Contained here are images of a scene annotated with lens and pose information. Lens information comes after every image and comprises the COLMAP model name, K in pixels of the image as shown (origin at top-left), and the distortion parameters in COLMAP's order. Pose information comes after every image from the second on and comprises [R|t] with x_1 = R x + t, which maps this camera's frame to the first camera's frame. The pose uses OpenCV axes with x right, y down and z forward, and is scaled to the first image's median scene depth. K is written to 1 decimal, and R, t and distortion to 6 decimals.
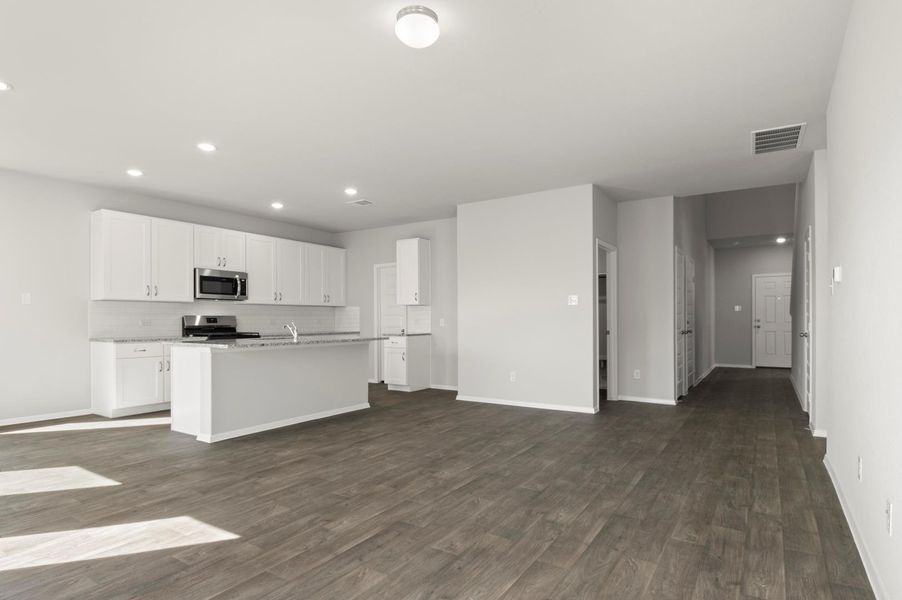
lens RADIAL K [[478.1, 0, 468.9], [0, 478.1, 321.1], [0, 0, 1]] dist [0.029731, -0.039682]
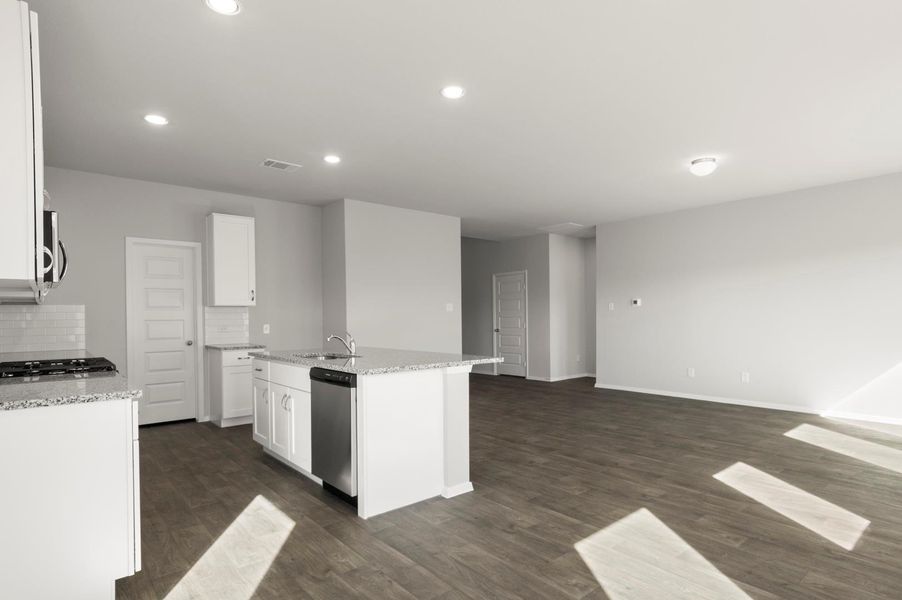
lens RADIAL K [[478.1, 0, 468.9], [0, 478.1, 321.1], [0, 0, 1]] dist [0.029731, -0.039682]
pose [[0.287877, -0.006539, 0.957645, -1.683919], [0.011611, 0.999927, 0.003337, -0.021159], [-0.957597, 0.010158, 0.287932, 1.046338]]
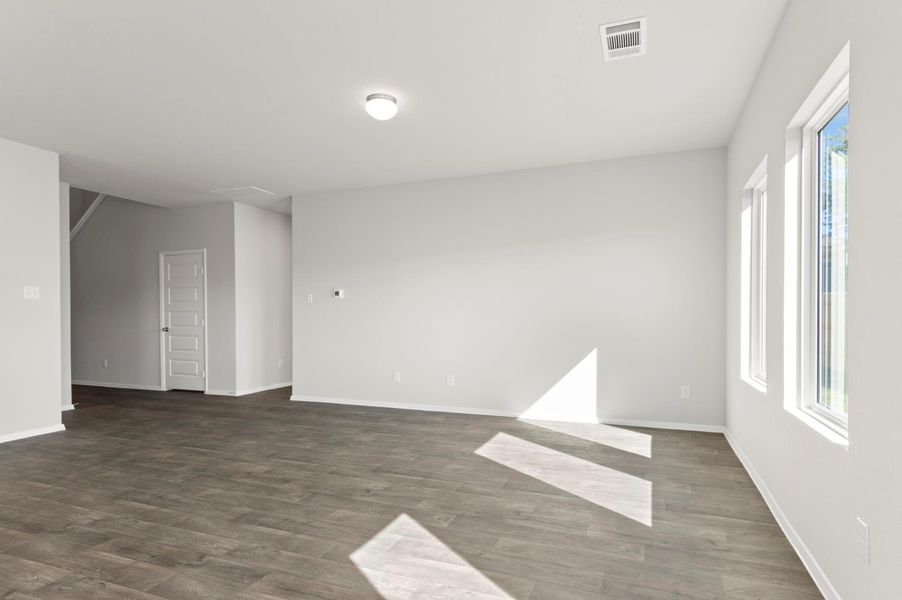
lens RADIAL K [[478.1, 0, 468.9], [0, 478.1, 321.1], [0, 0, 1]] dist [0.029731, -0.039682]
pose [[-0.192241, -0.007279, 0.981321, -1.191076], [0.006151, 0.999944, 0.008622, 0.000479], [-0.981328, 0.007694, -0.192186, 0.799691]]
